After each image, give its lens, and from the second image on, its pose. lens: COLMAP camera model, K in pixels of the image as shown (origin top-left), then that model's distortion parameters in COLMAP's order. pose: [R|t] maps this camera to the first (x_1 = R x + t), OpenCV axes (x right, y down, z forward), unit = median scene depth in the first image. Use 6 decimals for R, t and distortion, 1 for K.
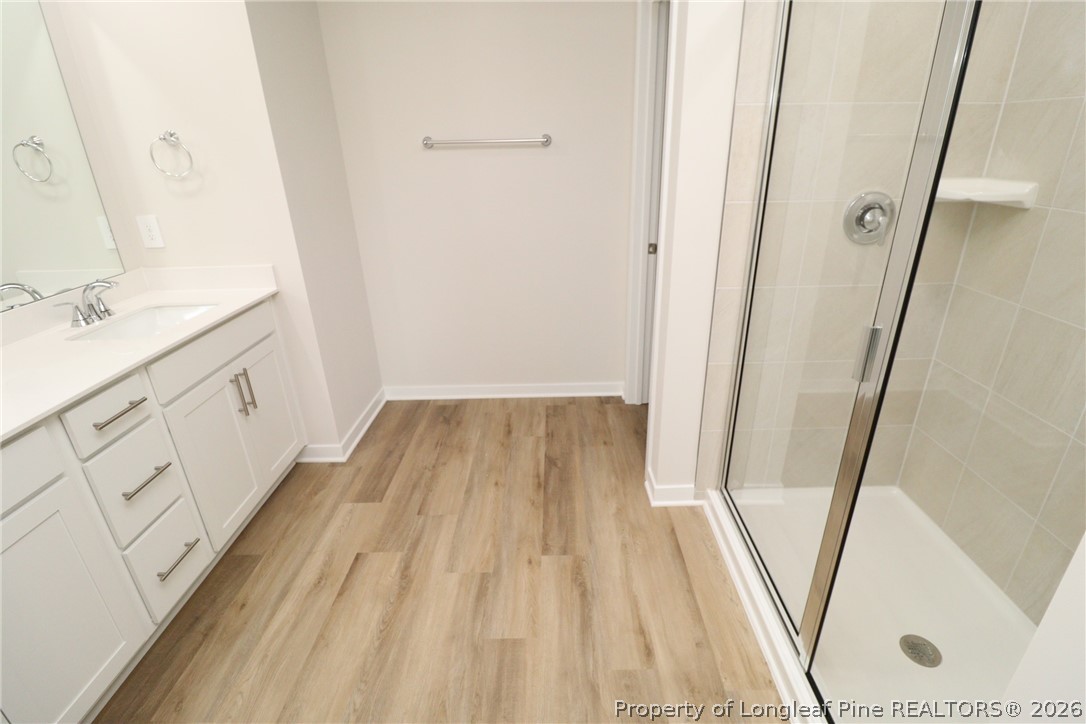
lens RADIAL K [[505.9, 0, 559.2], [0, 505.9, 357.6], [0, 0, 1]] dist [0.000124, -0.014679]
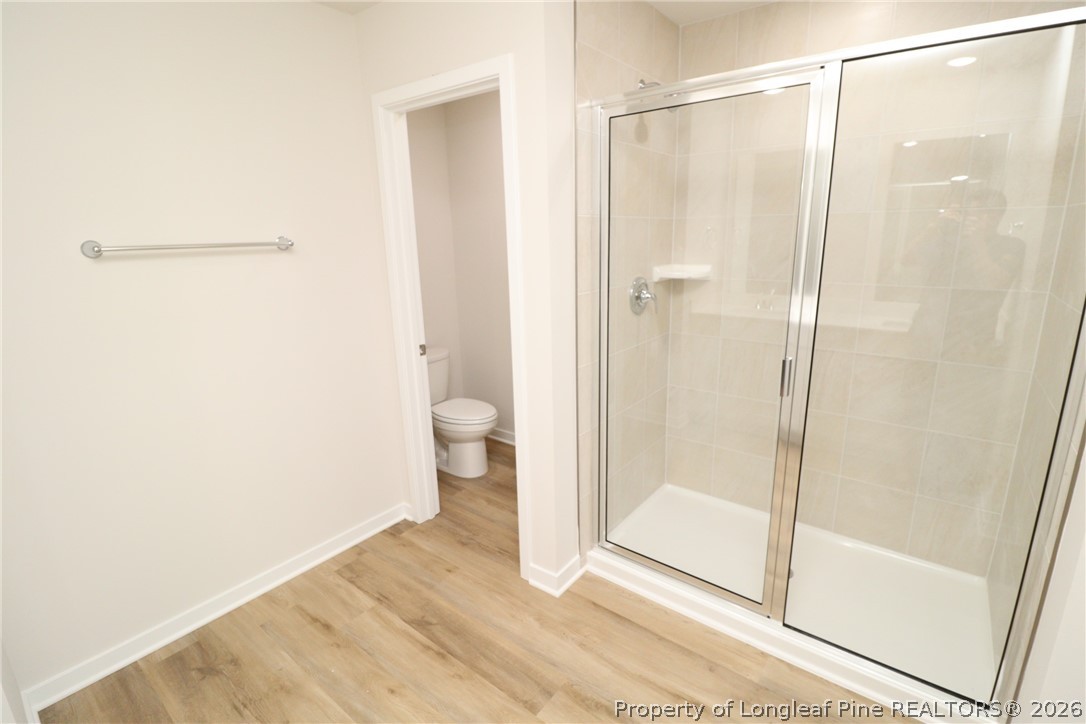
lens RADIAL K [[505.9, 0, 559.2], [0, 505.9, 357.6], [0, 0, 1]] dist [0.000124, -0.014679]
pose [[0.607868, -0.183772, 0.772480, -0.400476], [0.312829, 0.949593, -0.020260, -0.103282], [-0.729818, 0.253969, 0.634716, 0.216318]]
